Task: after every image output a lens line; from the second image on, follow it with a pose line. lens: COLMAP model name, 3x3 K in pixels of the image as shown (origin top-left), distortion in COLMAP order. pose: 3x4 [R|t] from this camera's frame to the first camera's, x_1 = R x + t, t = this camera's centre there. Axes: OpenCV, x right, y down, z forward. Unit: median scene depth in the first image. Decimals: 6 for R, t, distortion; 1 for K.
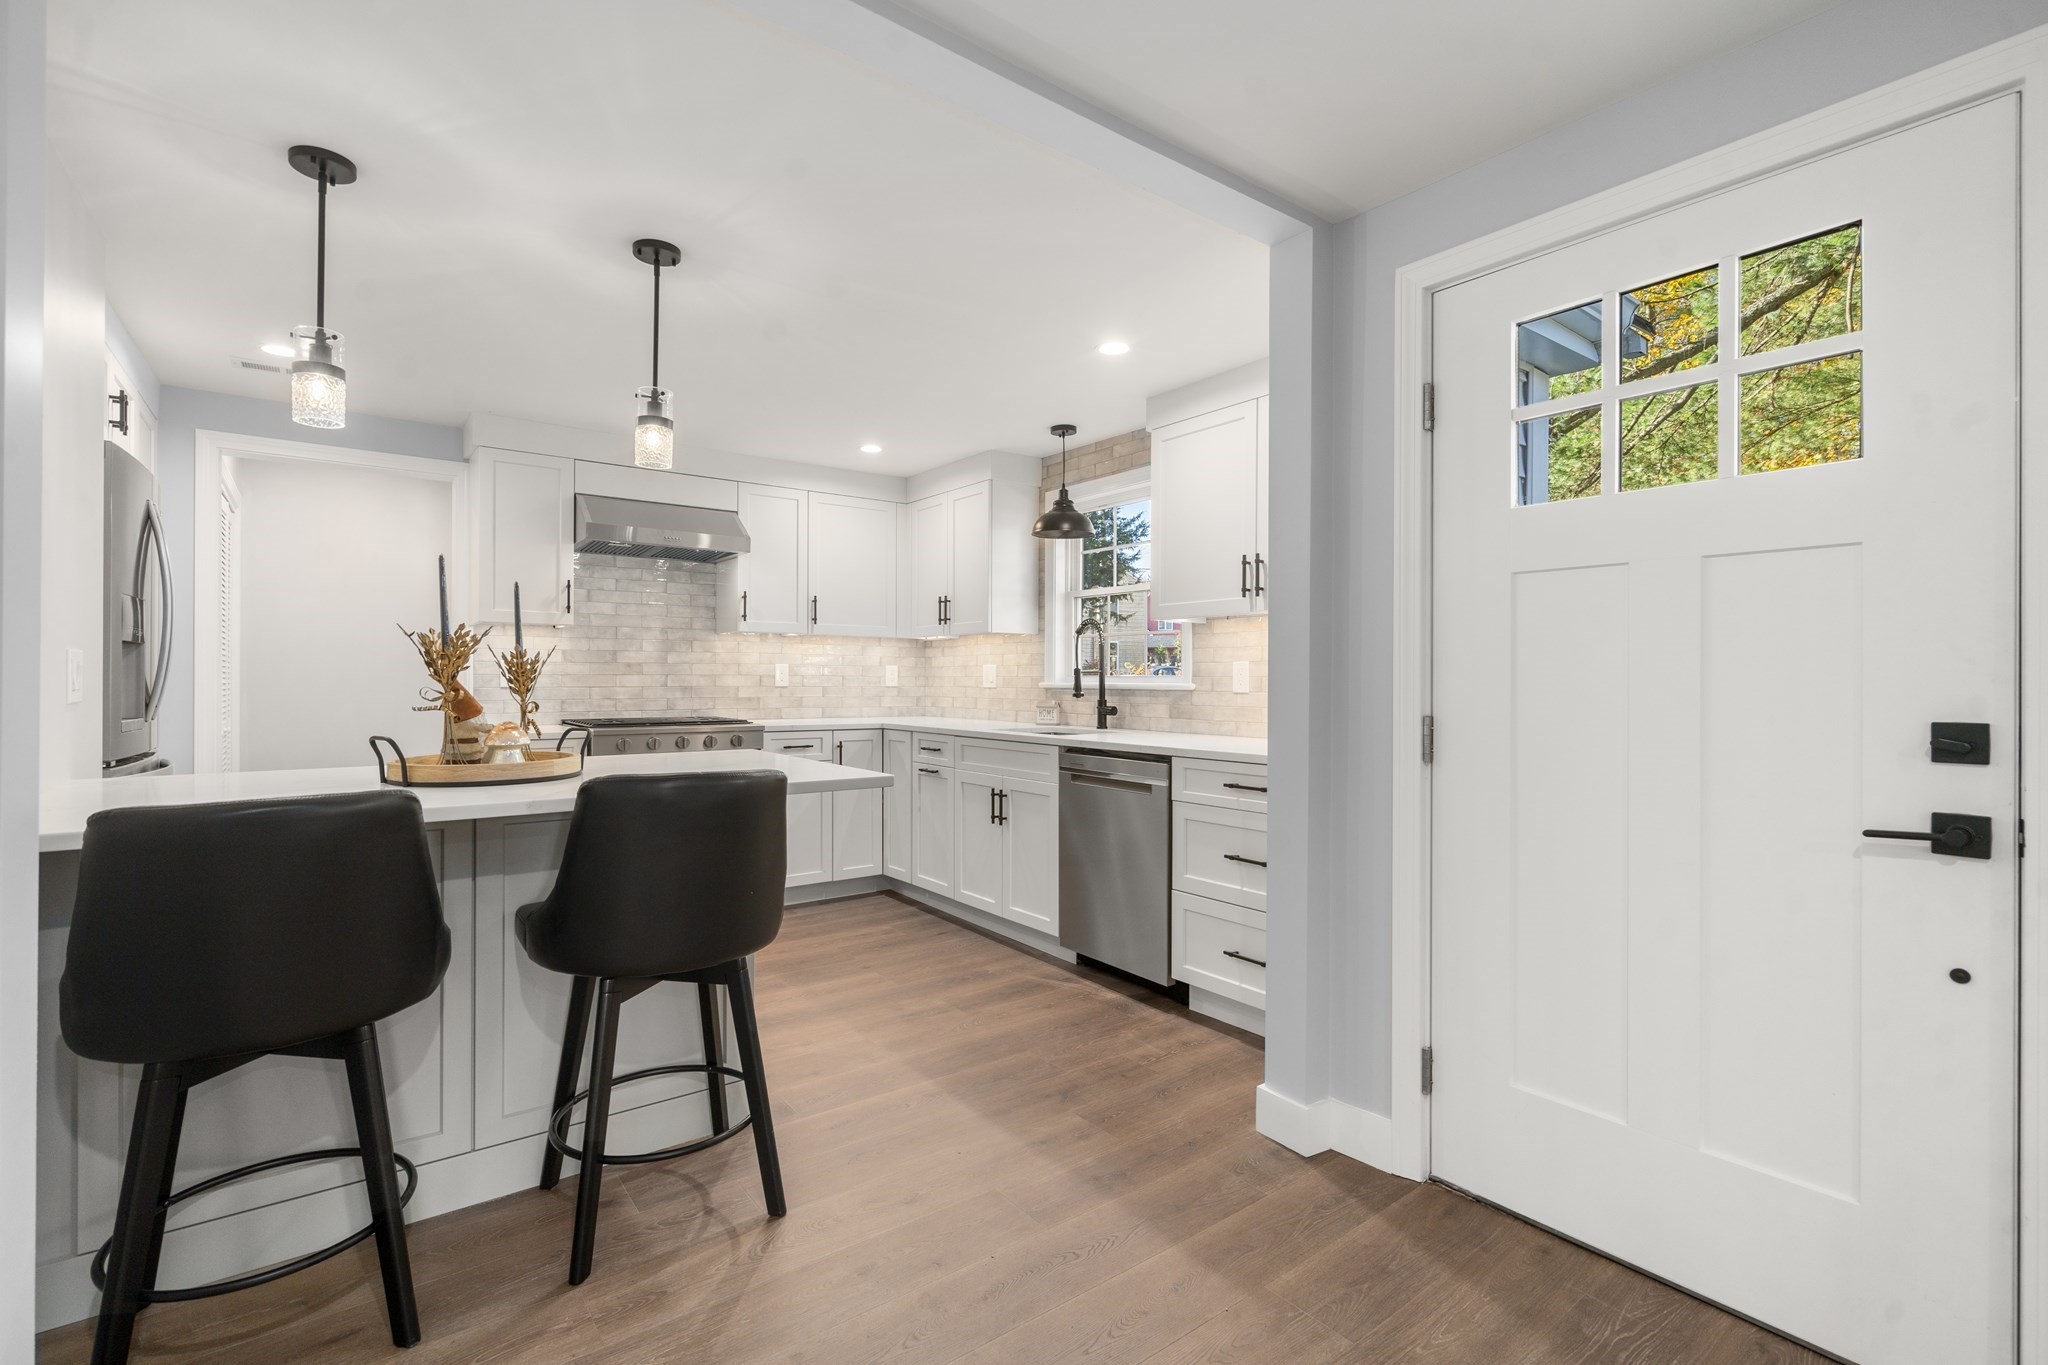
lens RADIAL K [[922.6, 0, 1016.8], [0, 922.6, 674.1], [0, 0, 1]] dist [-0.000414, -0.000149]
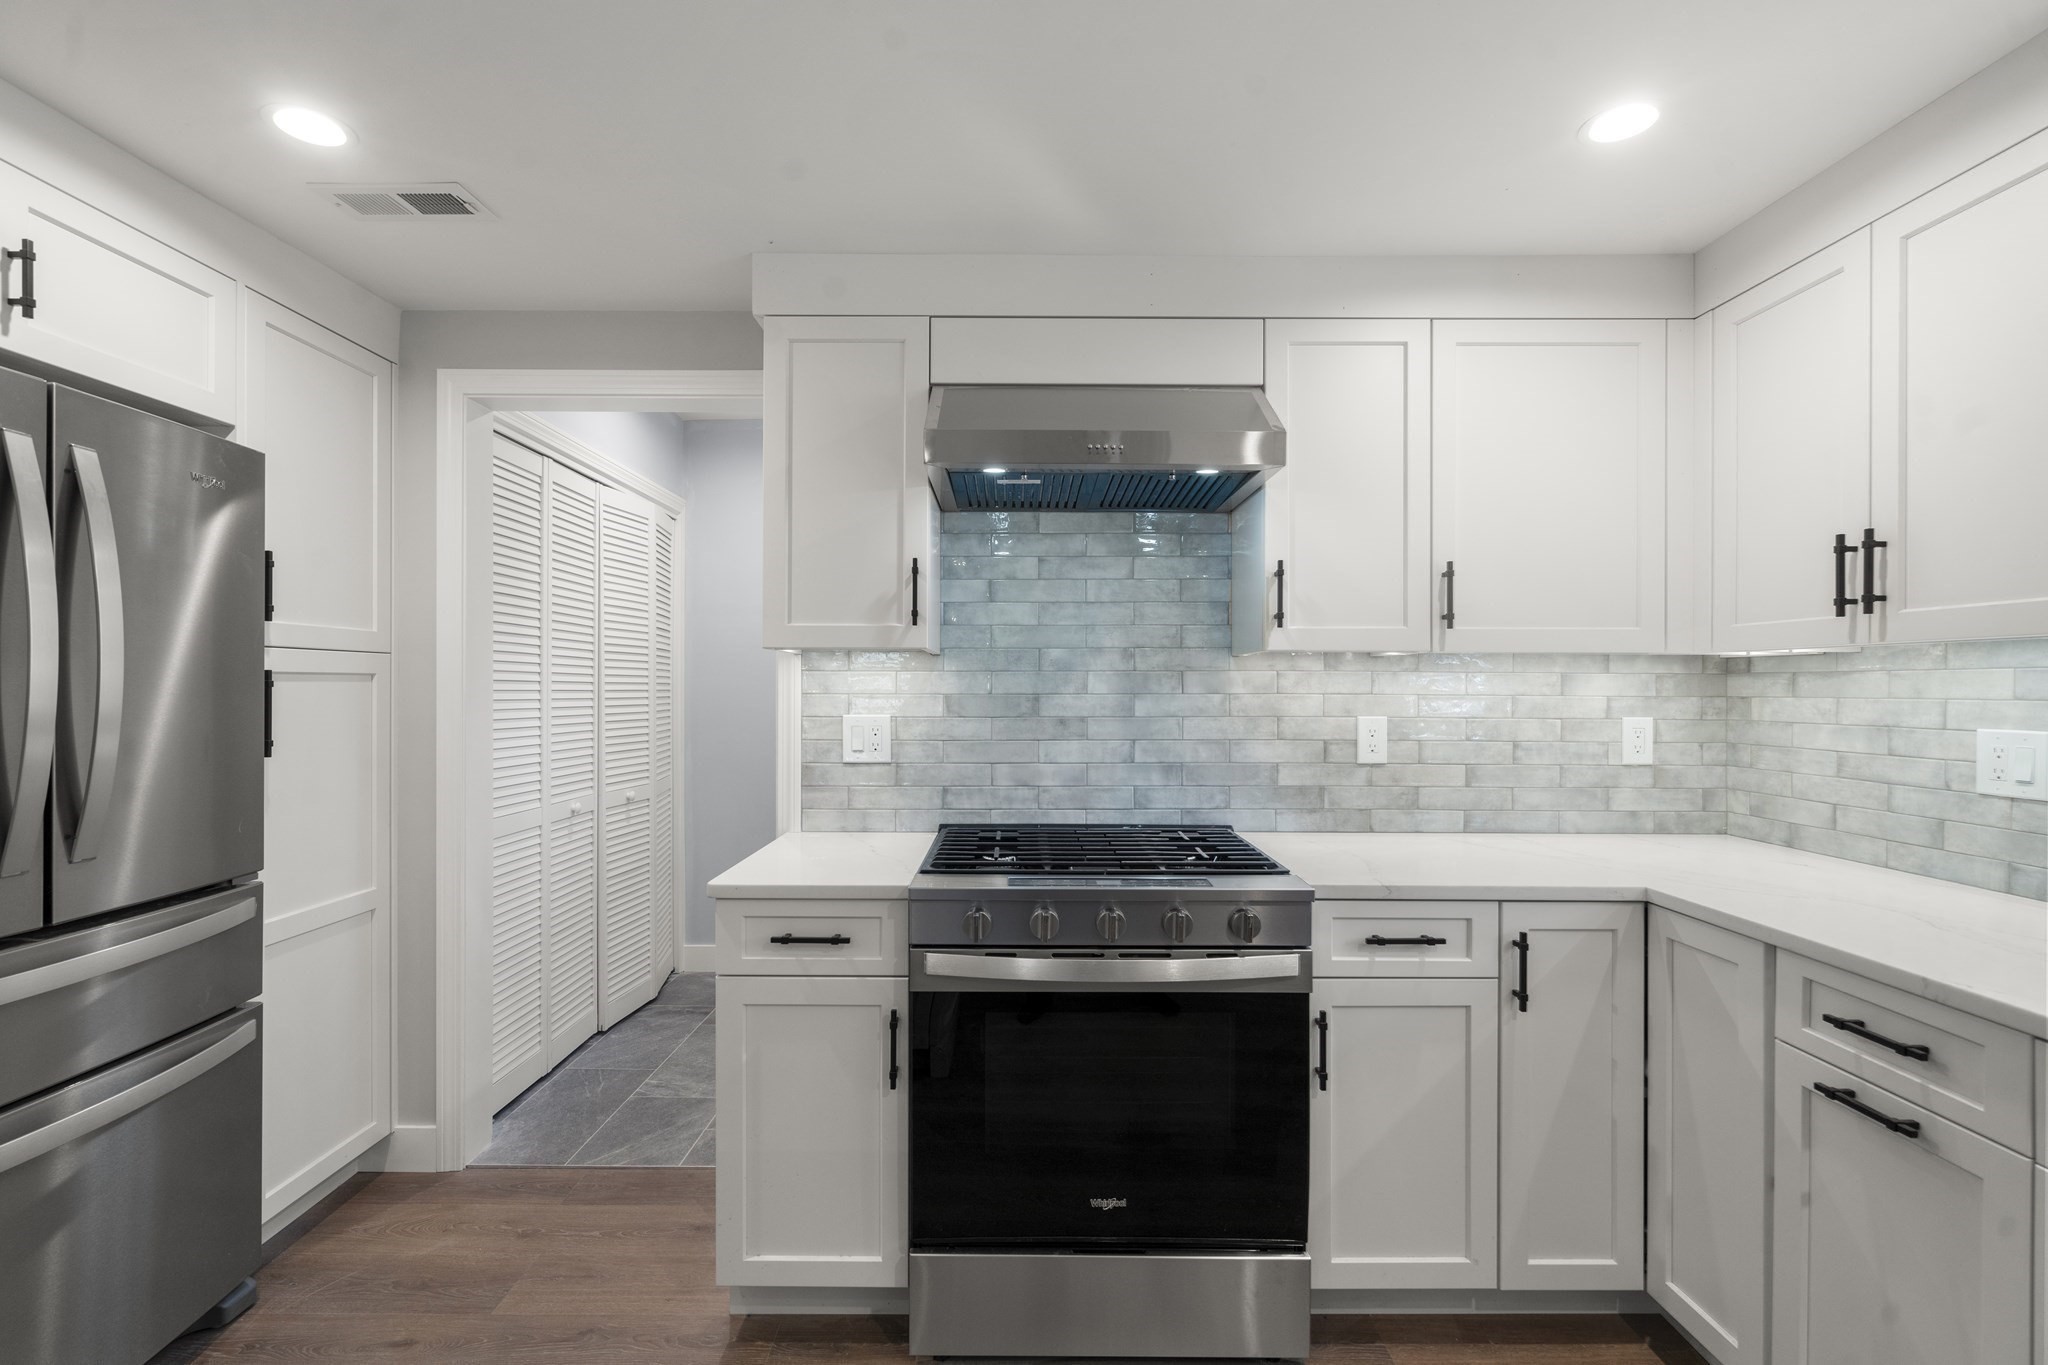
lens RADIAL K [[922.6, 0, 1014.1], [0, 922.6, 688.9], [0, 0, 1]] dist [-0.000414, -0.000149]
pose [[0.798310, 0.000591, -0.602247, -0.129725], [0.002715, 0.999986, 0.004579, -0.030333], [0.602241, -0.005290, 0.798297, 0.570009]]
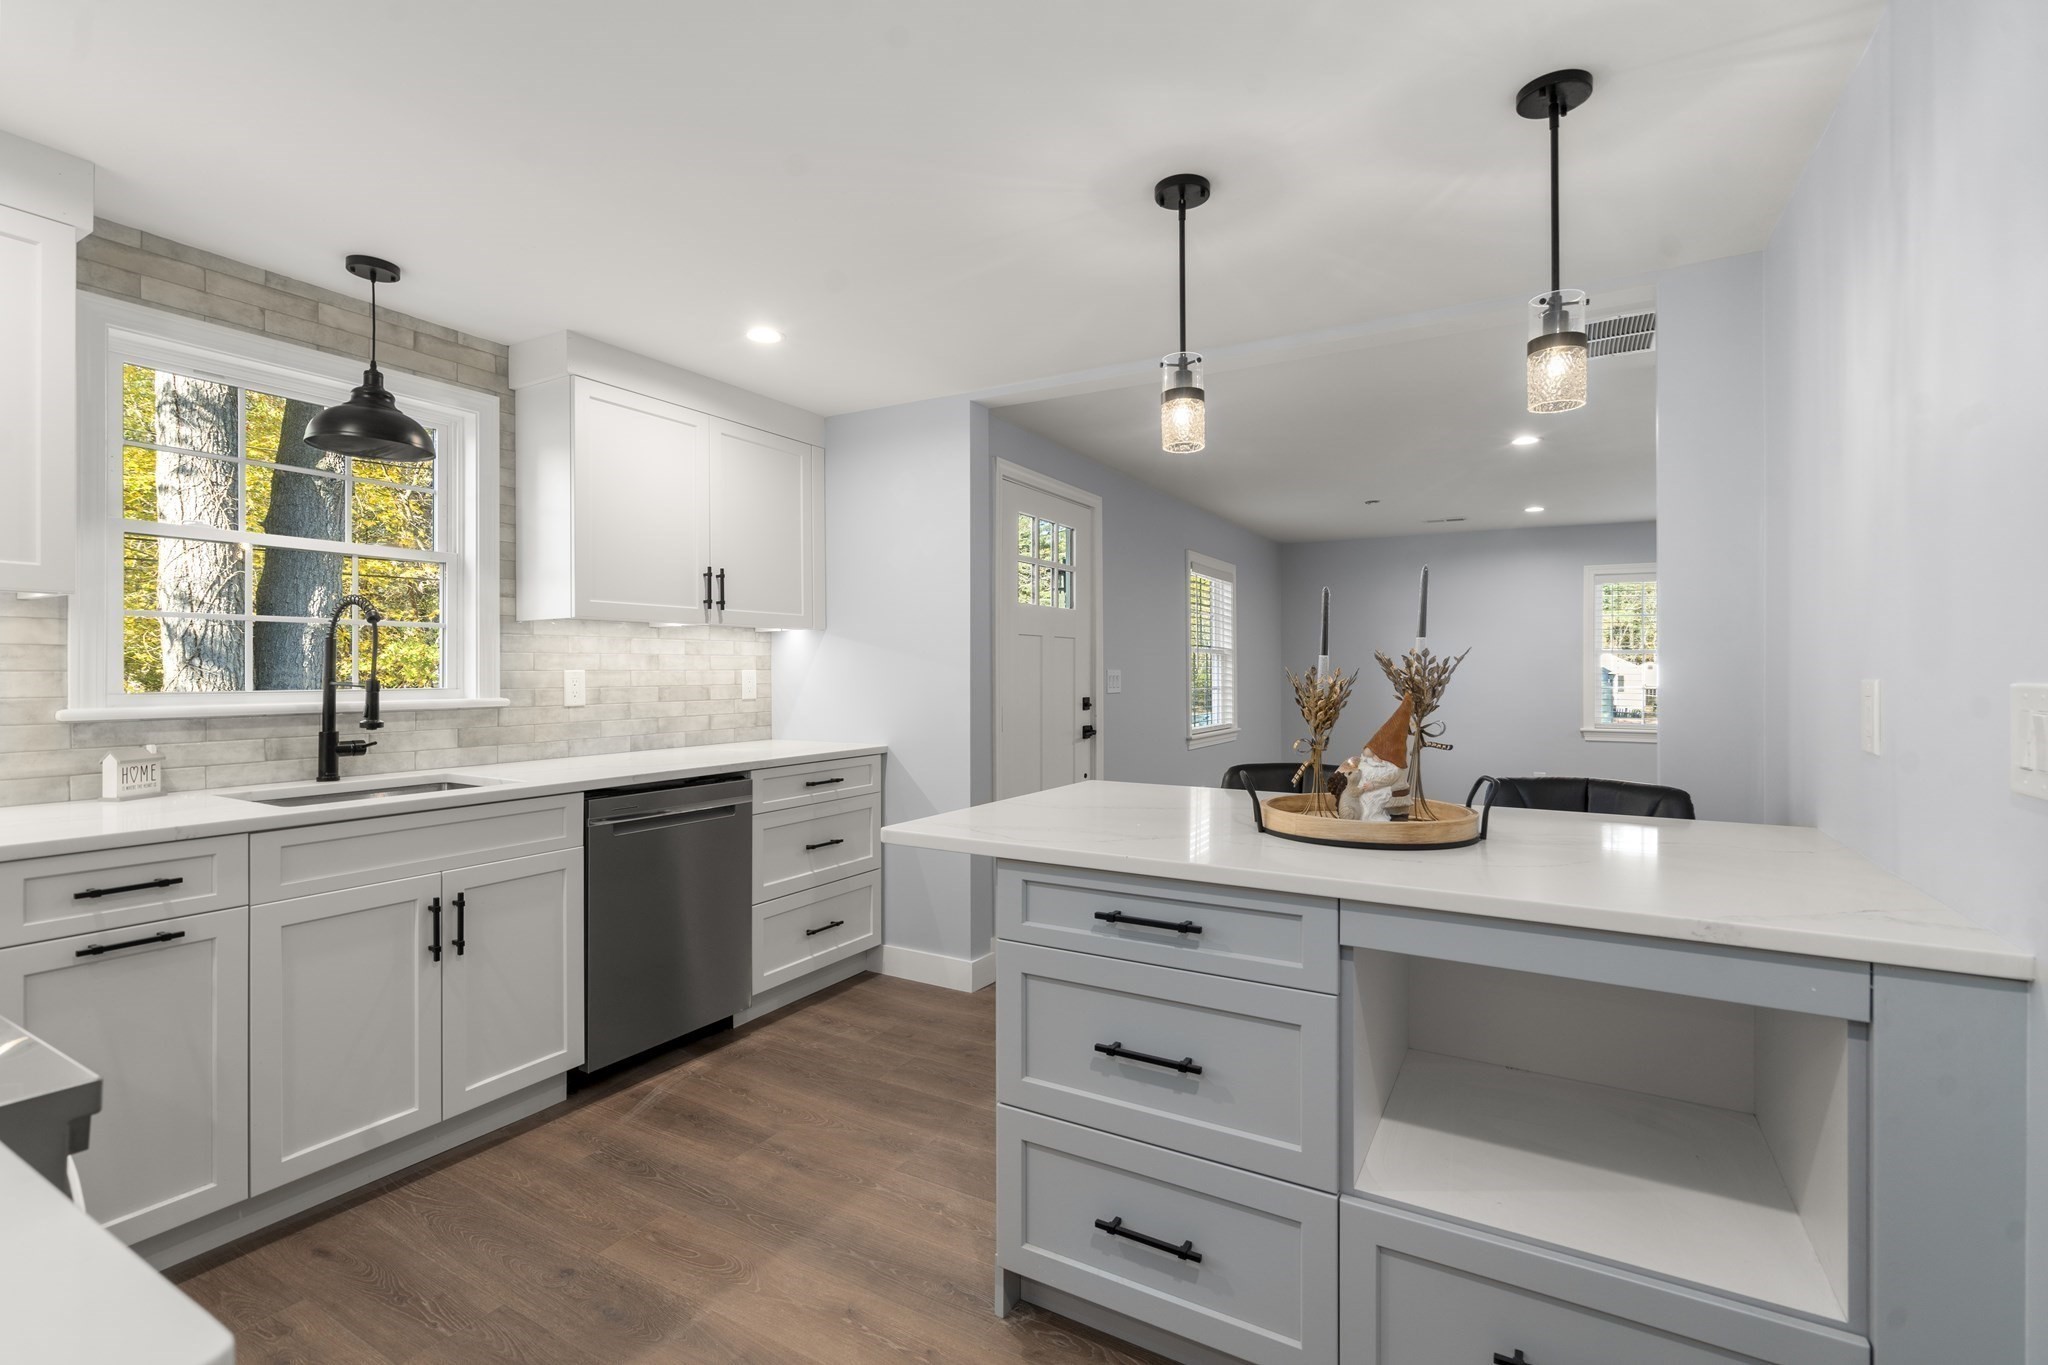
lens RADIAL K [[922.6, 0, 1014.5], [0, 922.6, 668.1], [0, 0, 1]] dist [-0.000414, -0.000149]
pose [[-0.387176, 0.000295, 0.922006, -0.574959], [-0.004519, 0.999987, -0.002218, -0.012515], [-0.921995, -0.005026, -0.387170, 0.765680]]
